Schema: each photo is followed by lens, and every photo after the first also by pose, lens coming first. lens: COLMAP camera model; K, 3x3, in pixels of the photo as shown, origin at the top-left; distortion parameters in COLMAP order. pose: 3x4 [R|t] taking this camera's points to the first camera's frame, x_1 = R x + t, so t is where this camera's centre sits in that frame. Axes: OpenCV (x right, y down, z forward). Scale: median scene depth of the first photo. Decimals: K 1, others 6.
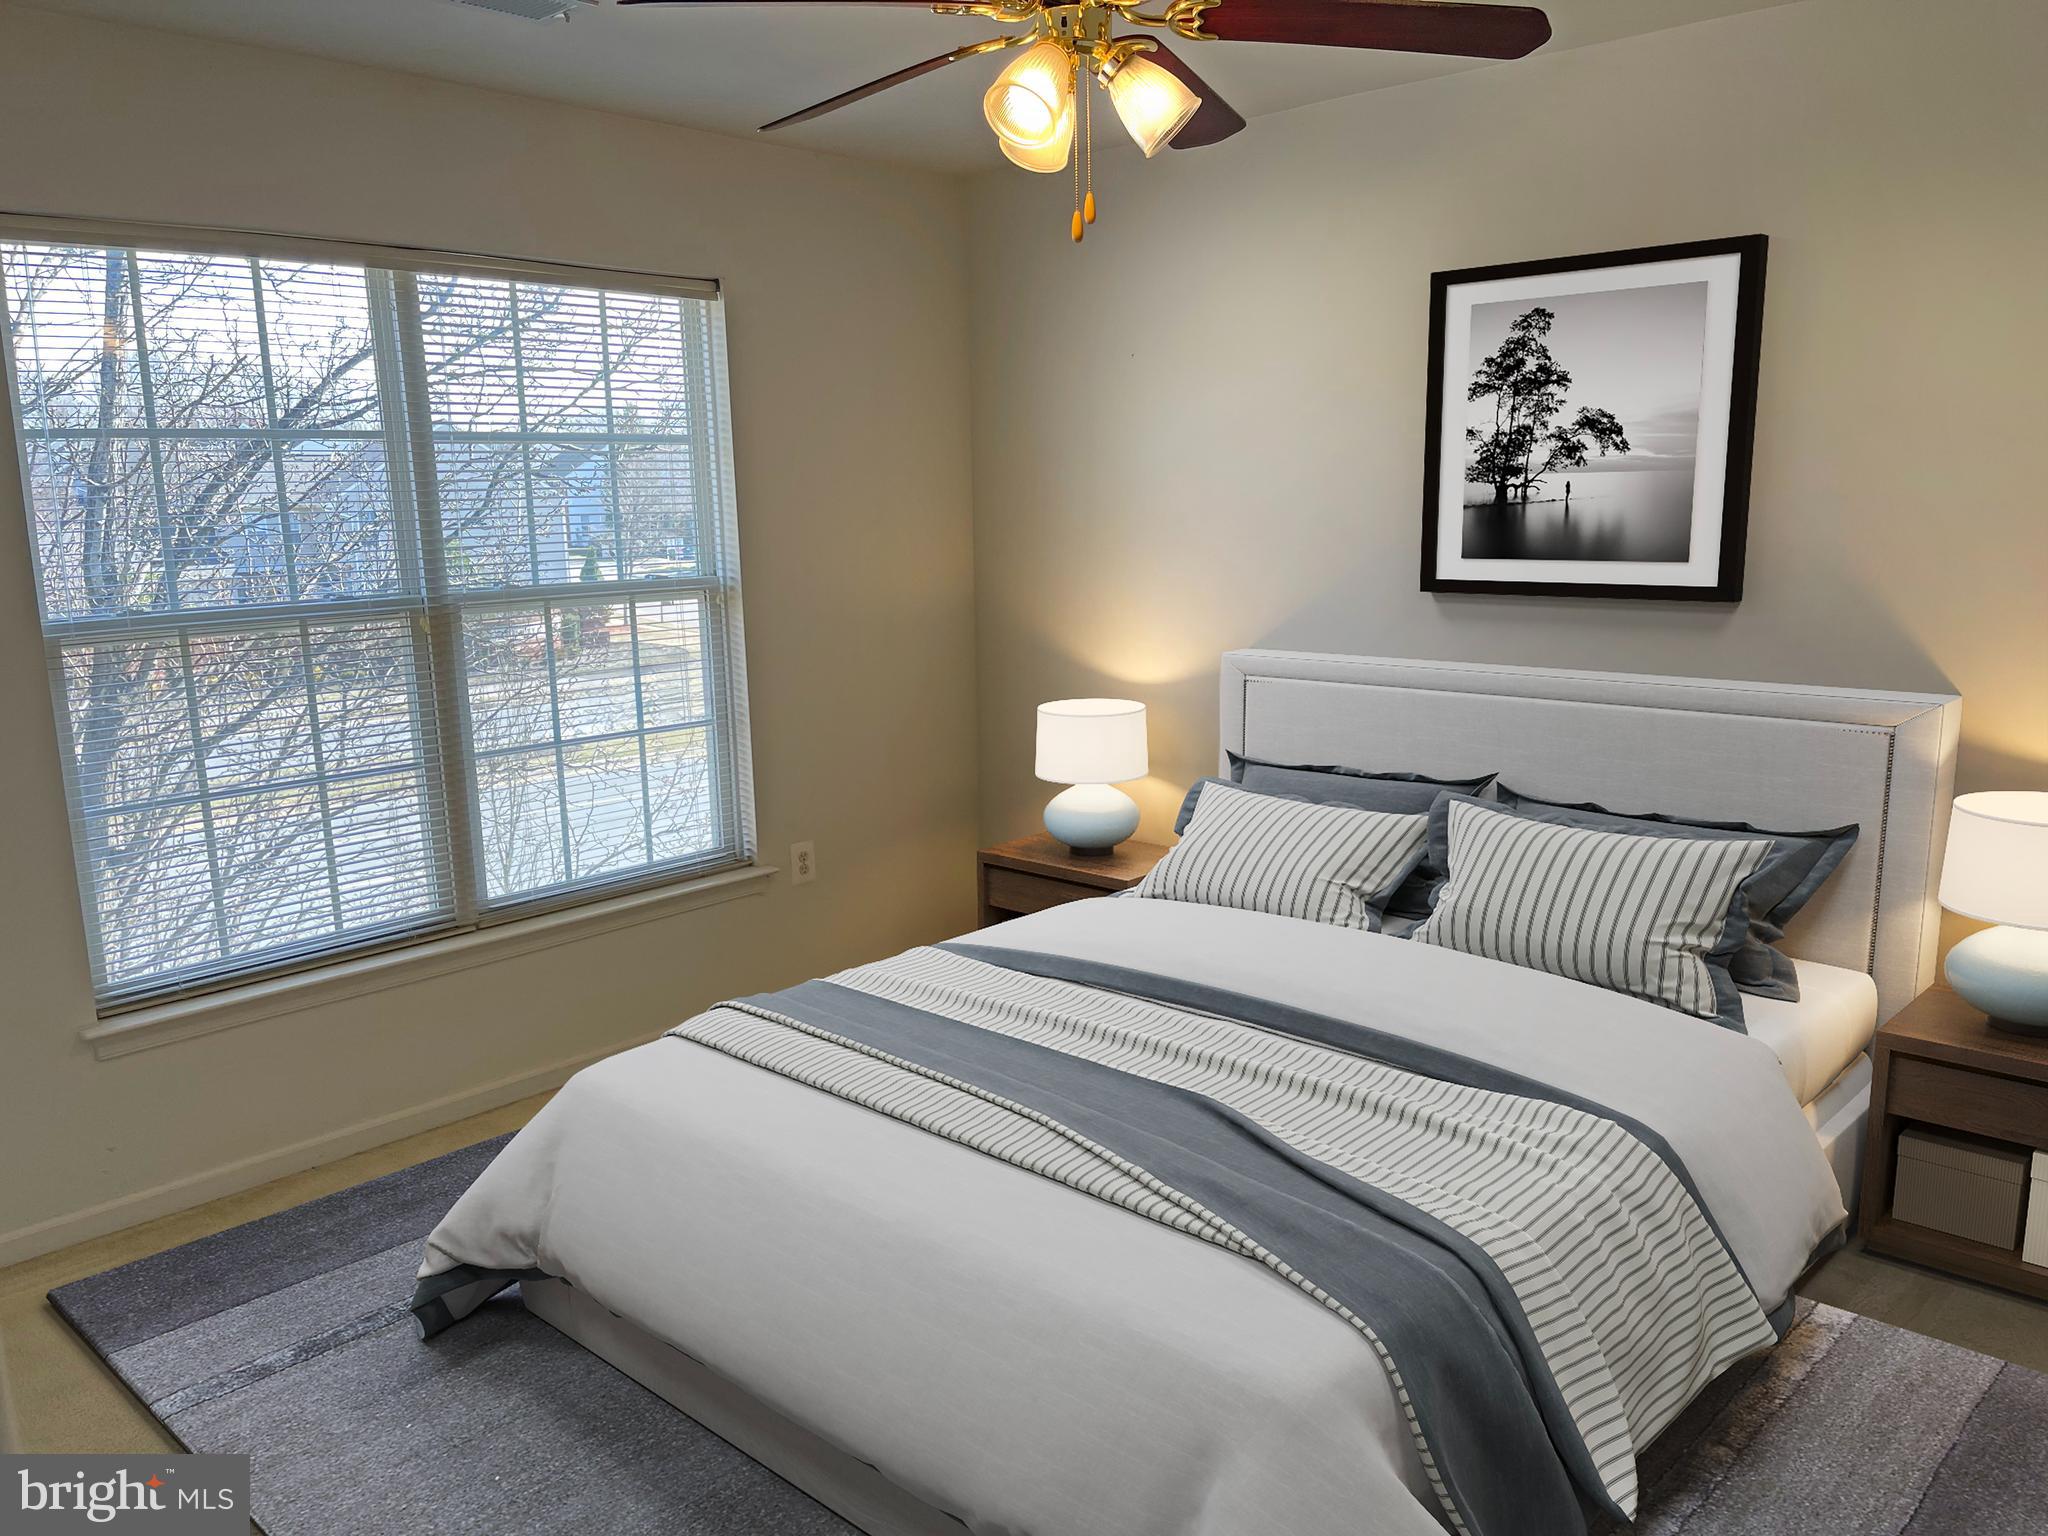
lens RADIAL K [[1566.9, 0, 1024.0], [0, 1566.9, 768.0], [0, 0, 1]] dist [0.059096, -0.068830]
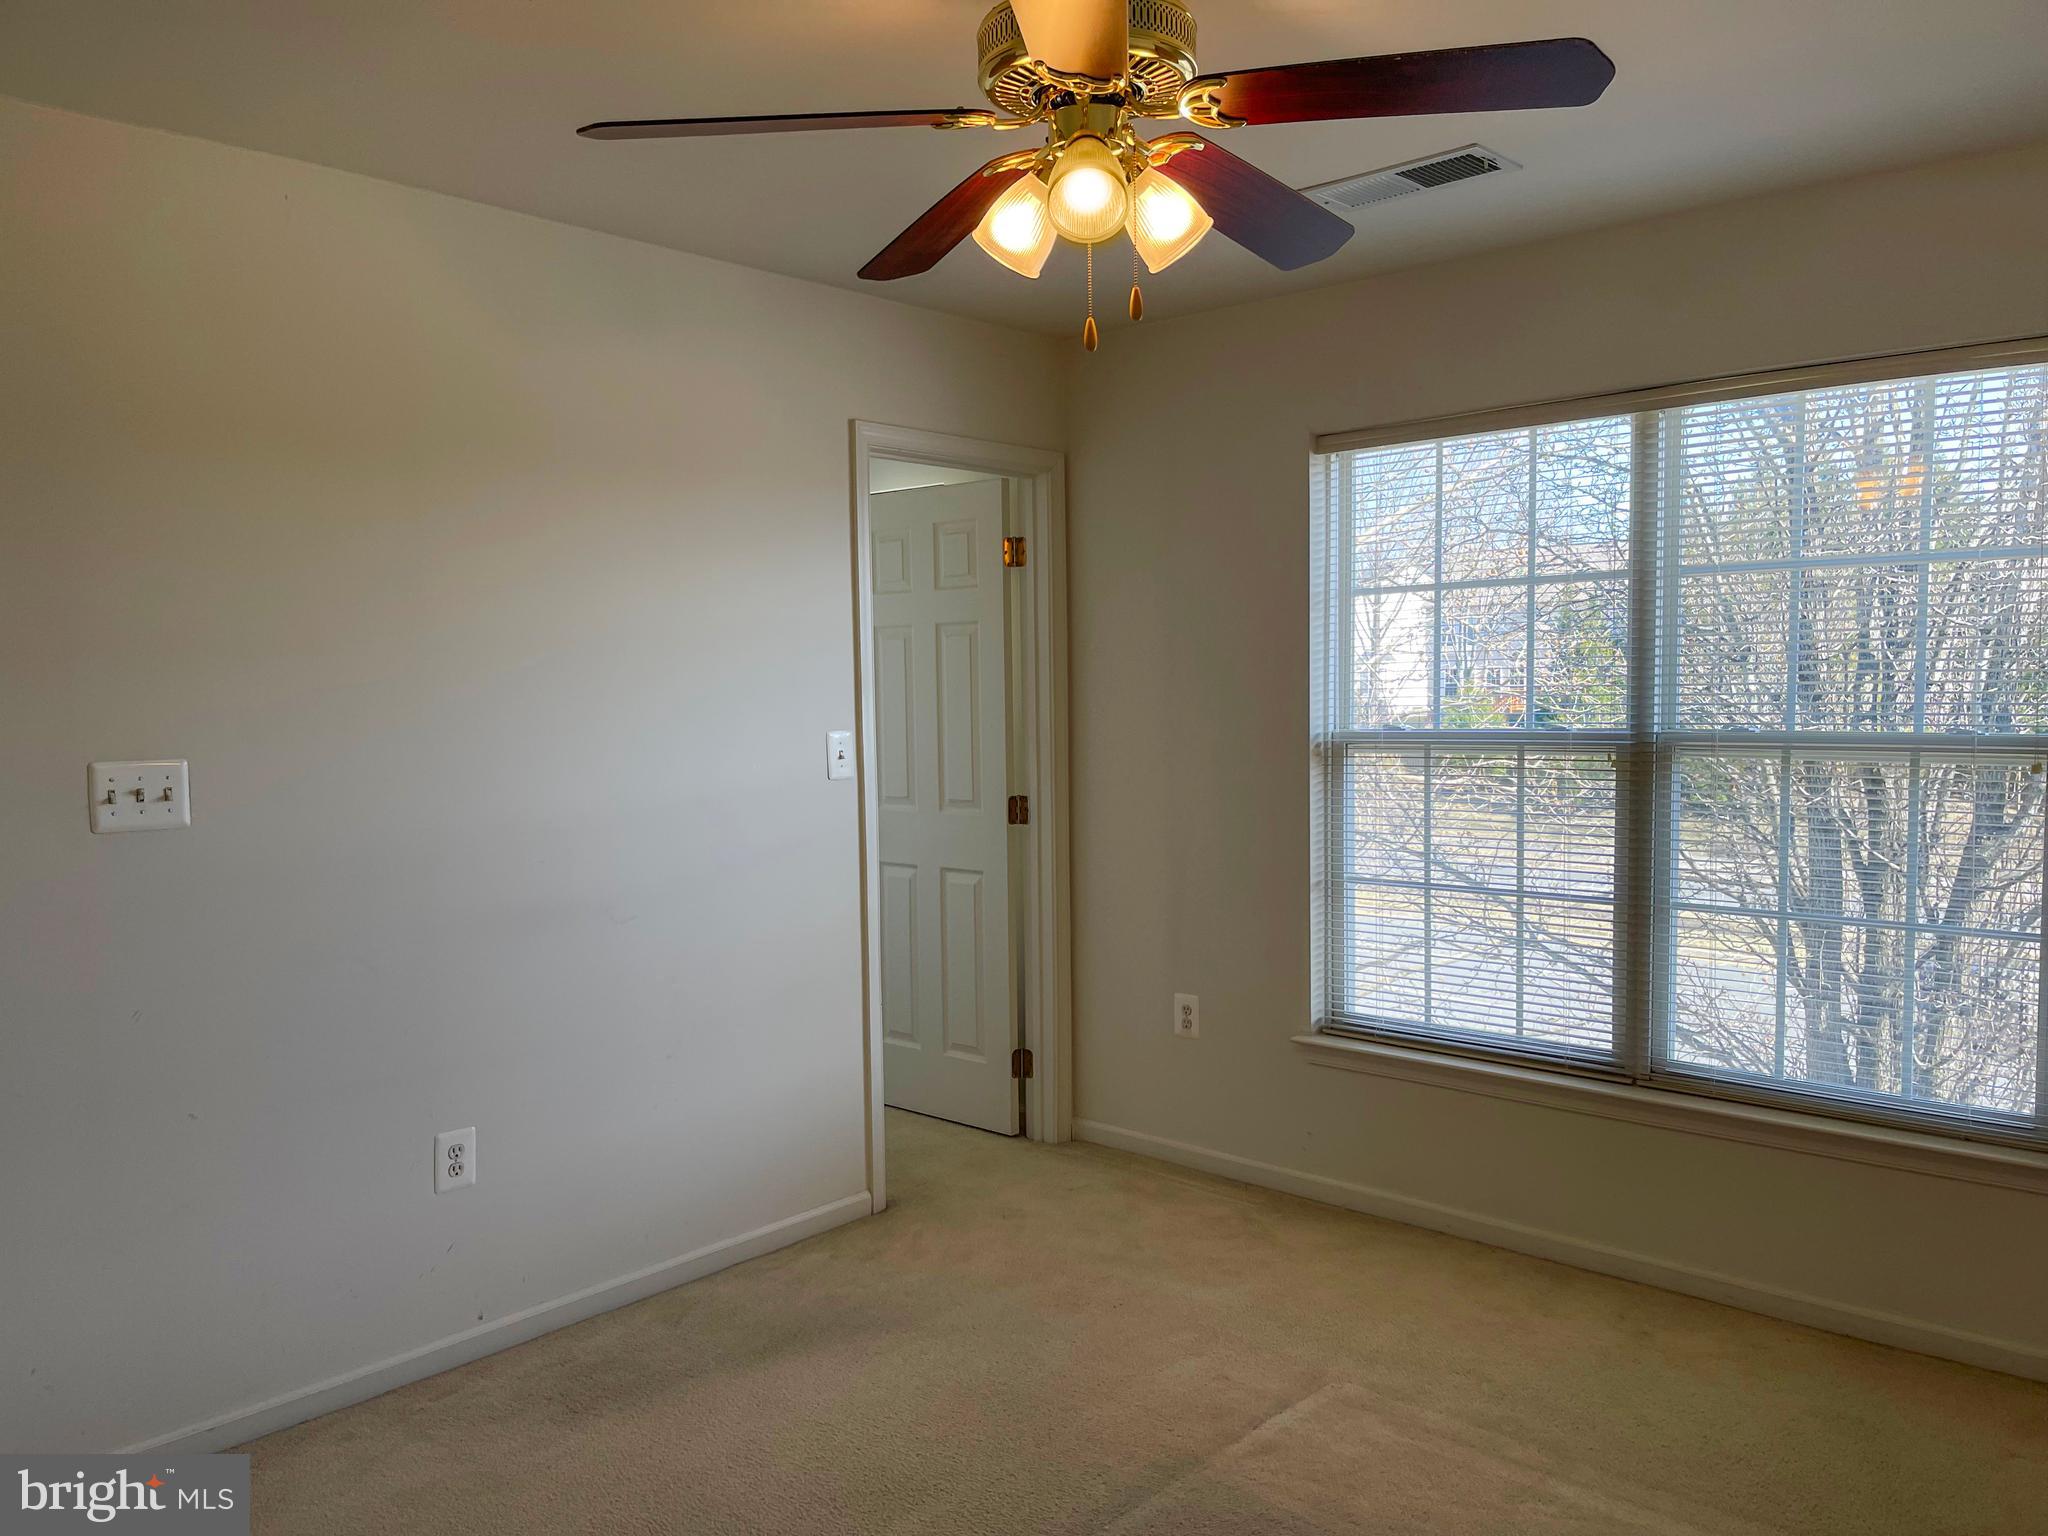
lens RADIAL K [[1566.9, 0, 1024.0], [0, 1566.9, 768.0], [0, 0, 1]] dist [0.059096, -0.068830]
pose [[0.008137, 0.092823, -0.995649, 0.573333], [-0.146225, 0.985090, 0.090644, -0.116432], [0.989218, 0.144851, 0.021589, 0.585113]]
